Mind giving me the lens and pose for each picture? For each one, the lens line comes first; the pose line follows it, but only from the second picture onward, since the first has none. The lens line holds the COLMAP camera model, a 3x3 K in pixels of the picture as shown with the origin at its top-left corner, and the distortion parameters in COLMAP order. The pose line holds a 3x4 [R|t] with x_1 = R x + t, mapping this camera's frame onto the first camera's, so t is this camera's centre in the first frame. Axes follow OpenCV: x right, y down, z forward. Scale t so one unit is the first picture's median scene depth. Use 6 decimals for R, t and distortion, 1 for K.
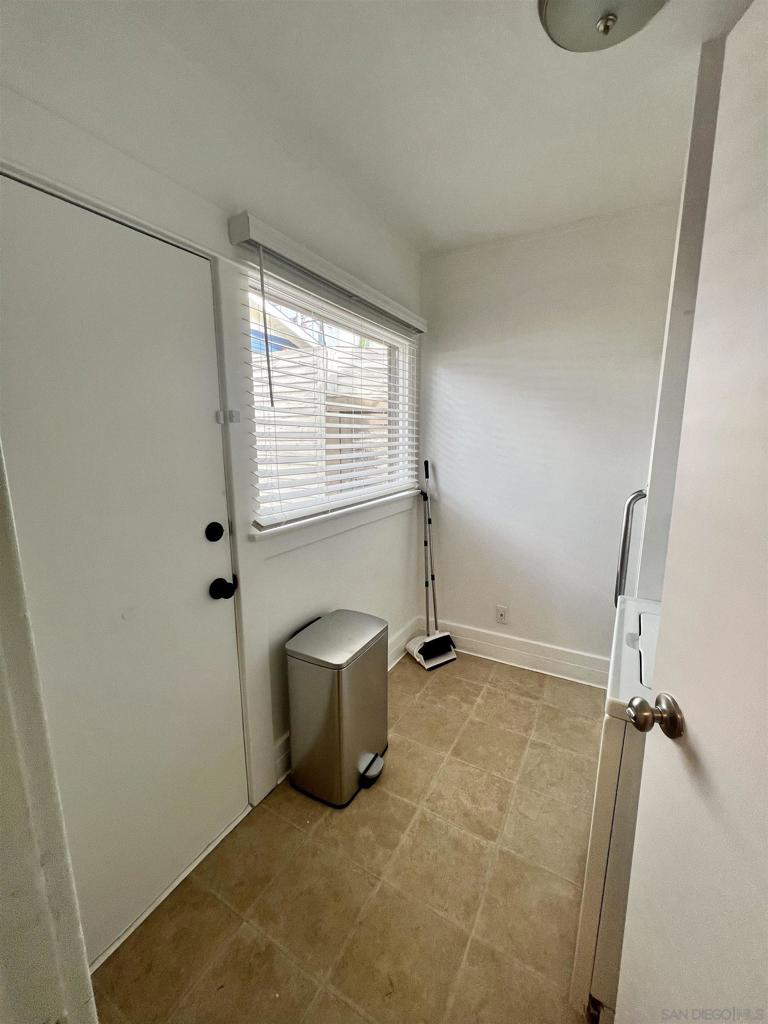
lens RADIAL K [[411.5, 0, 381.4], [0, 411.5, 510.6], [0, 0, 1]] dist [0.002075, -0.000171]
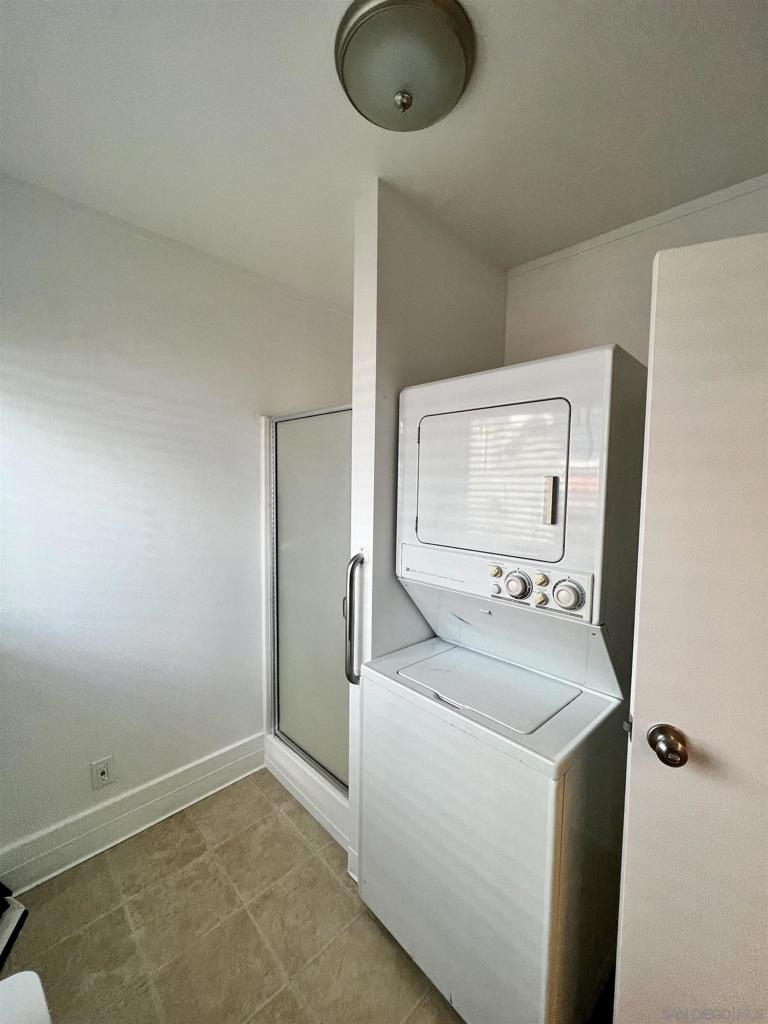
lens RADIAL K [[411.5, 0, 382.2], [0, 411.5, 510.2], [0, 0, 1]] dist [0.002075, -0.000171]
pose [[0.280337, -0.067799, 0.957504, -0.207523], [0.169174, 0.985378, 0.020242, -0.109608], [-0.944876, 0.156311, 0.287708, 0.401419]]
